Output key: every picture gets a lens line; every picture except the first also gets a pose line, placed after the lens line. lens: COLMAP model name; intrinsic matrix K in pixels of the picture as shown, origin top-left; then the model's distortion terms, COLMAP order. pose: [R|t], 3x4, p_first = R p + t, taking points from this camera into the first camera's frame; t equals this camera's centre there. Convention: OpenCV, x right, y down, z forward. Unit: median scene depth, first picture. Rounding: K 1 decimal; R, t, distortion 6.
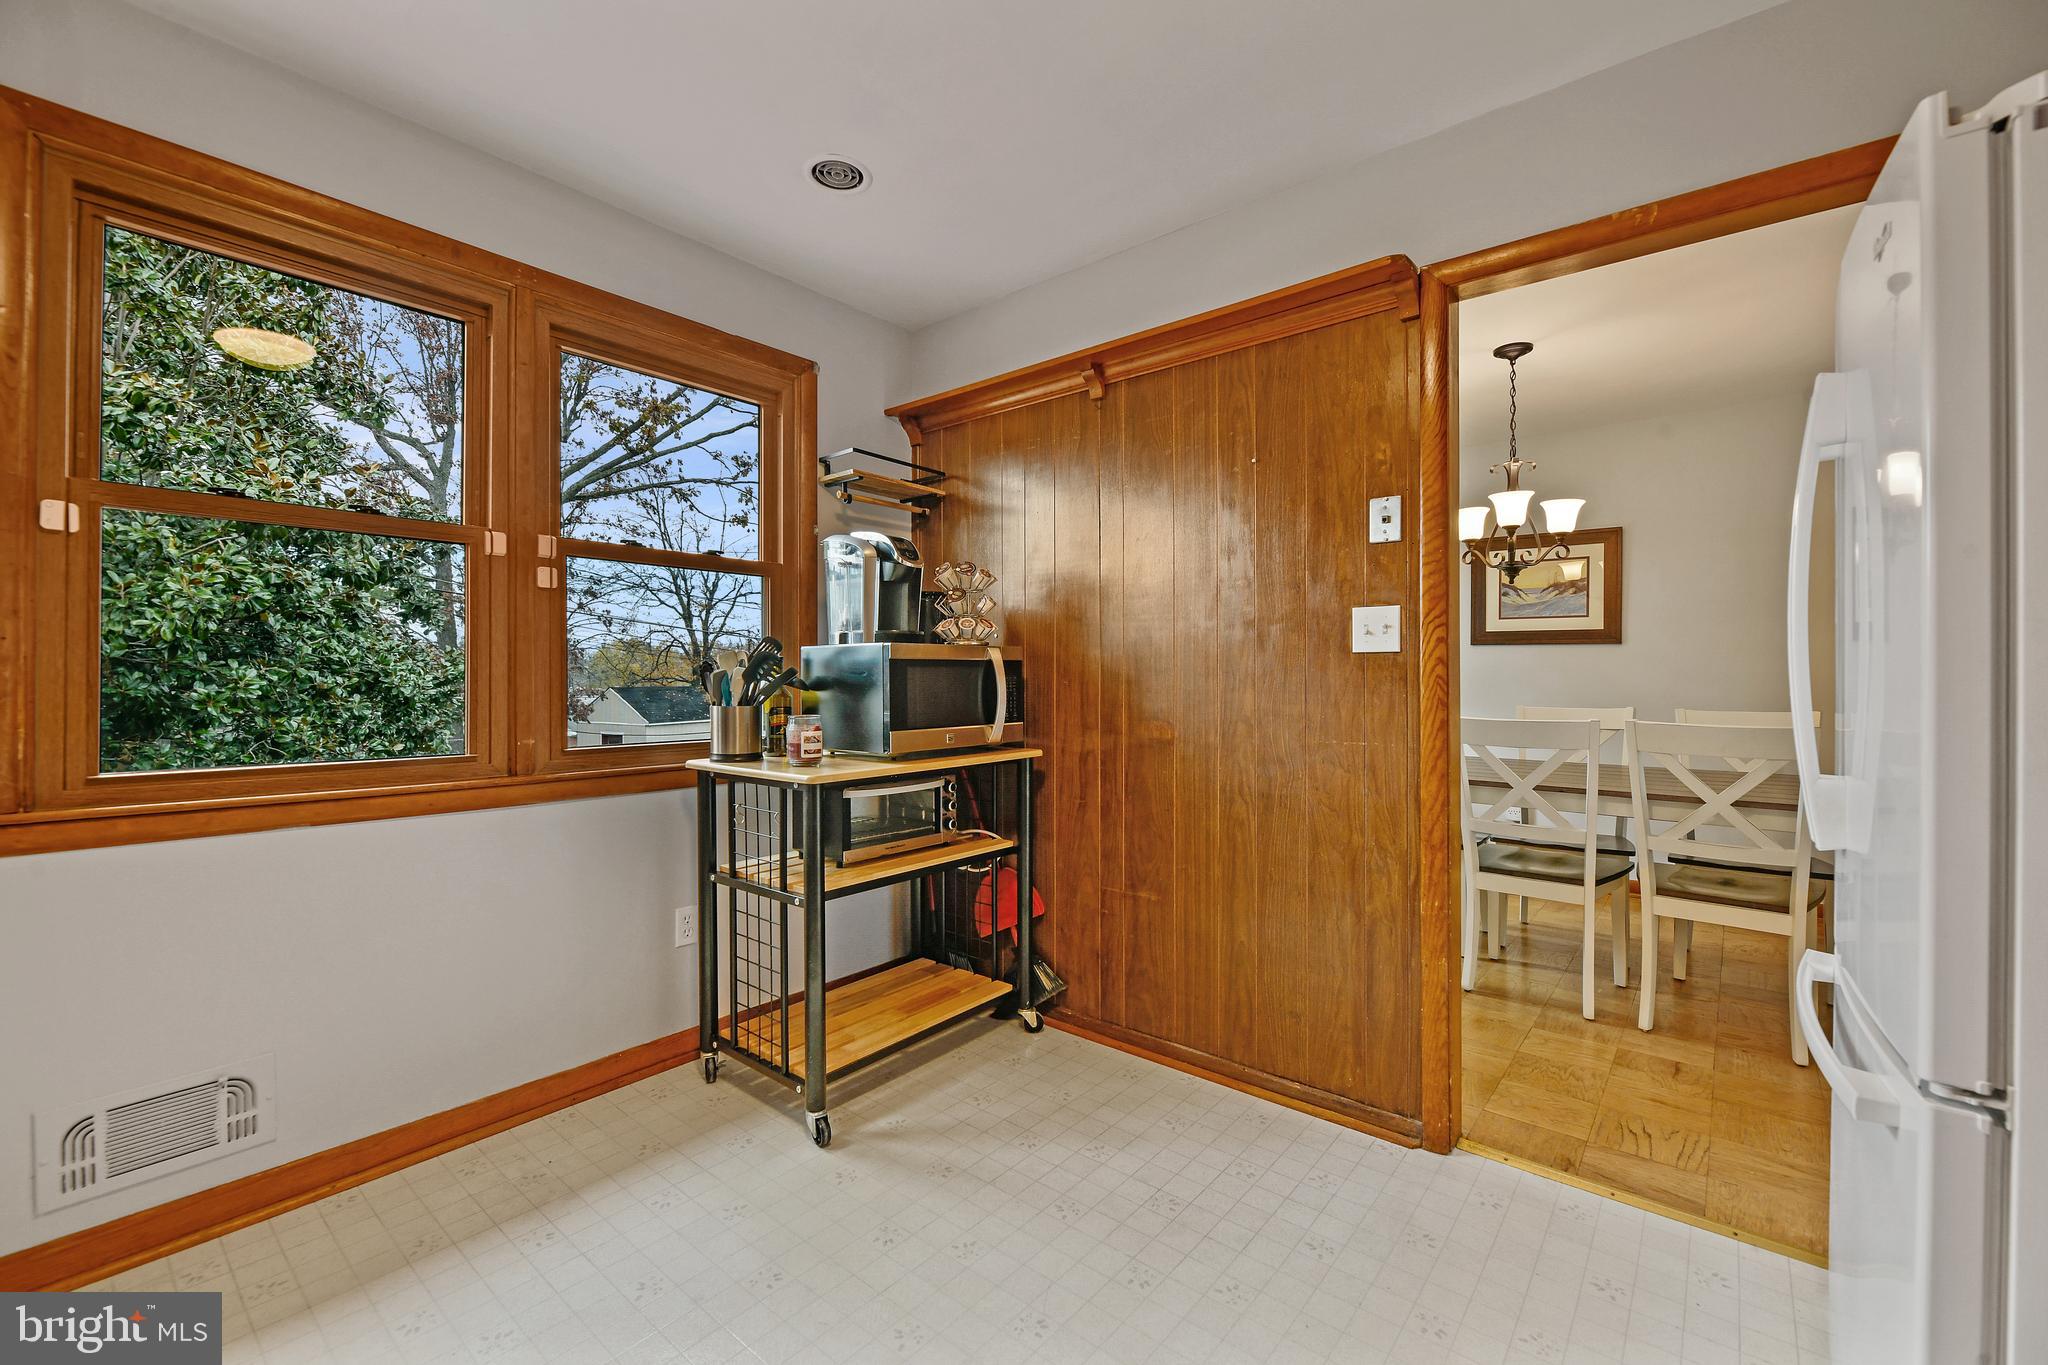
lens RADIAL K [[843.3, 0, 1003.6], [0, 843.3, 676.2], [0, 0, 1]] dist [-0.001507, -0.002969]
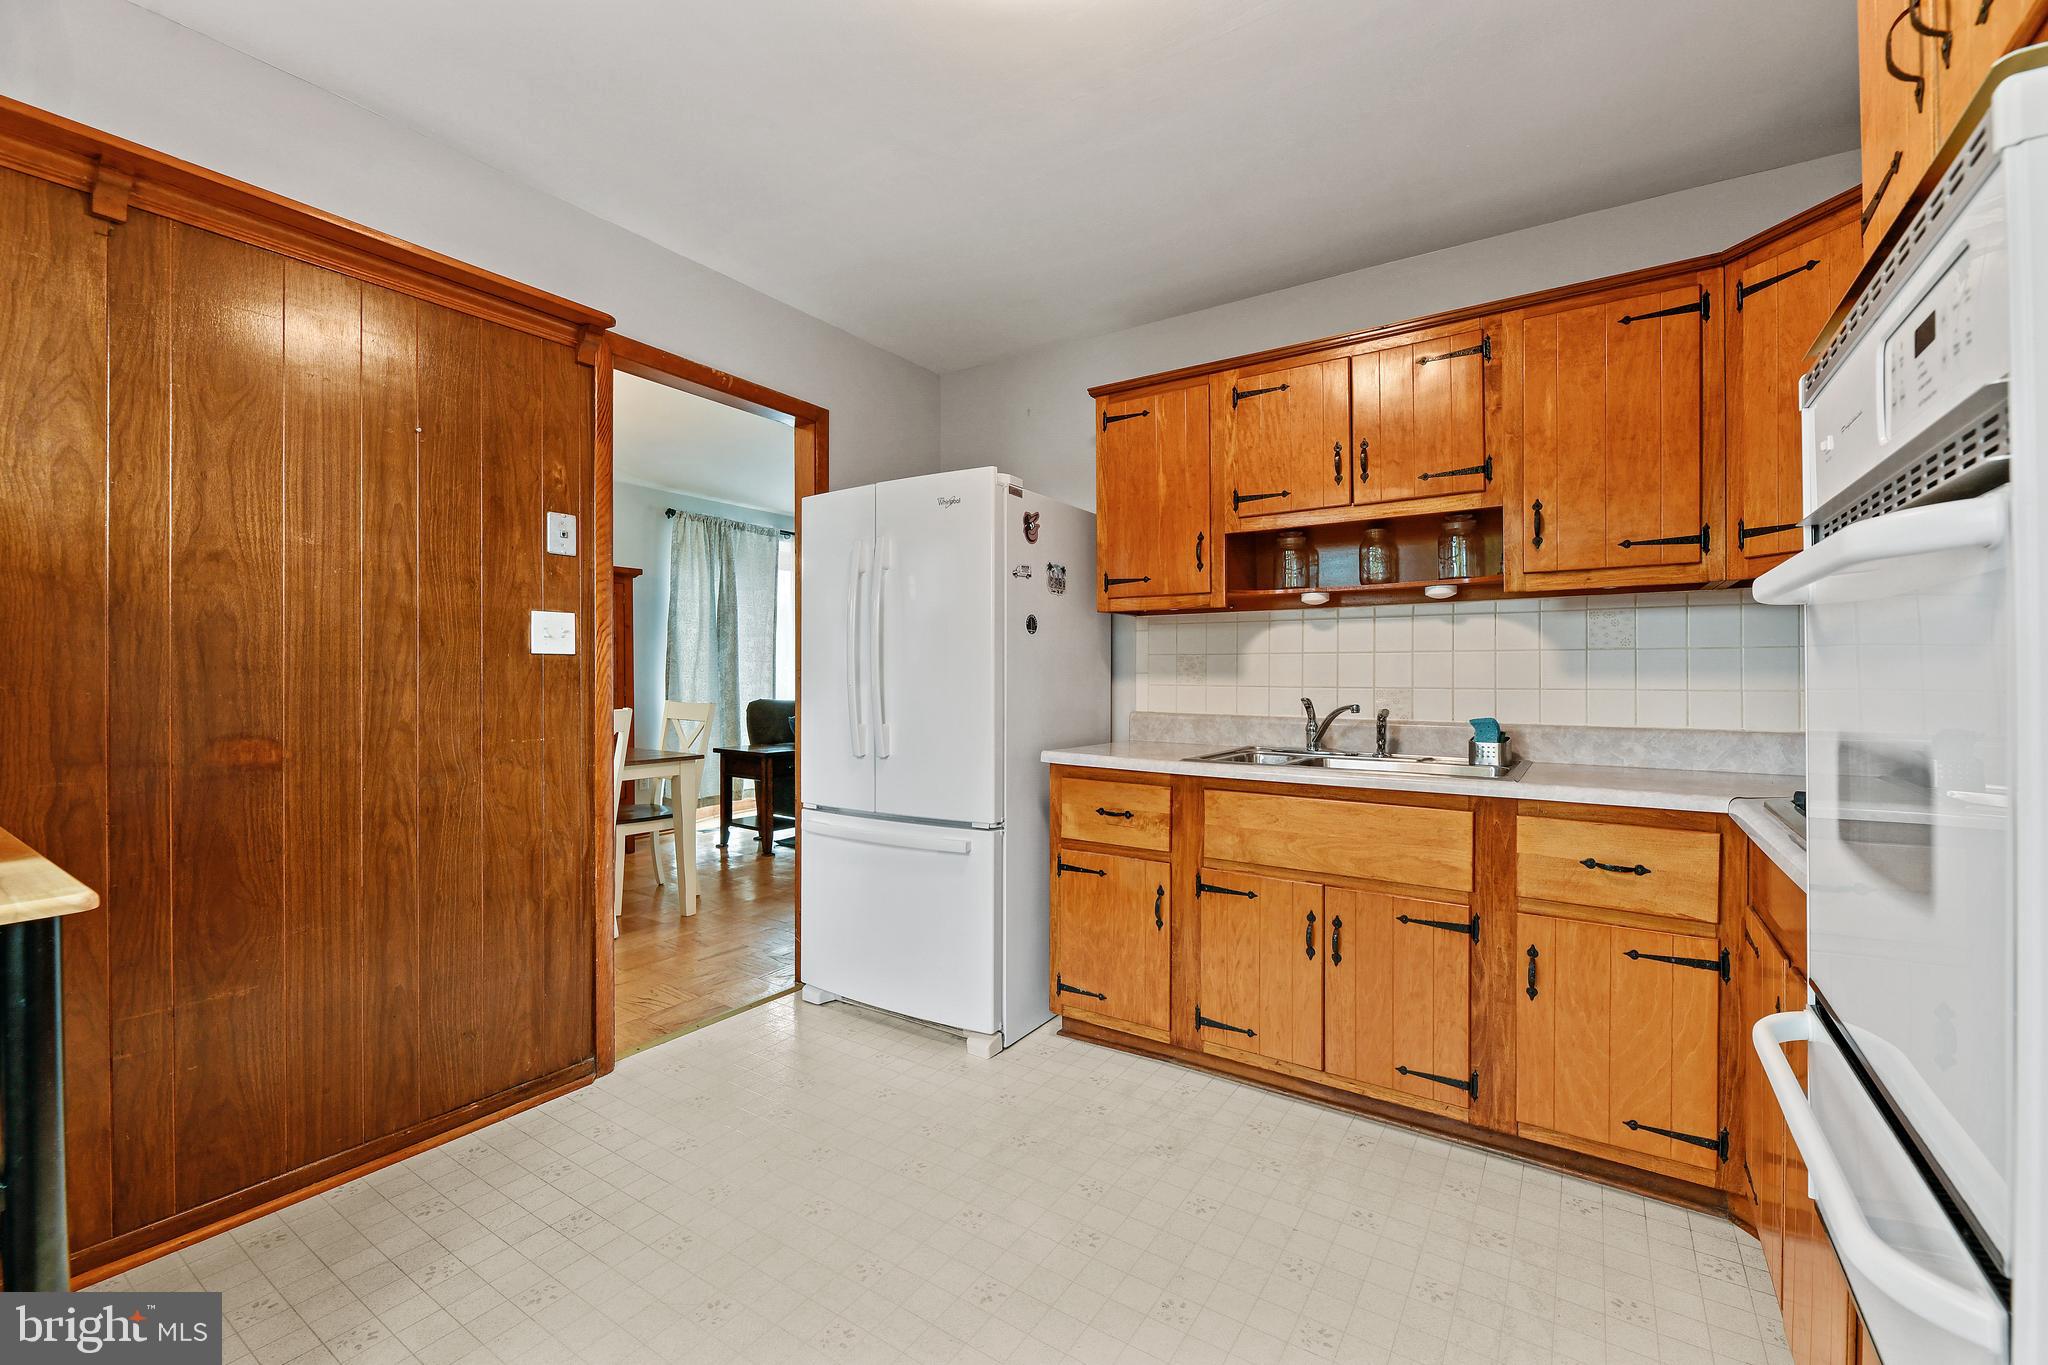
lens RADIAL K [[843.3, 0, 1057.5], [0, 843.3, 675.4], [0, 0, 1]] dist [-0.001507, -0.002969]
pose [[-0.134856, -0.002747, 0.990861, -0.704704], [-0.004066, 0.999989, 0.002219, -0.005987], [-0.990857, -0.003729, -0.134866, 0.491106]]
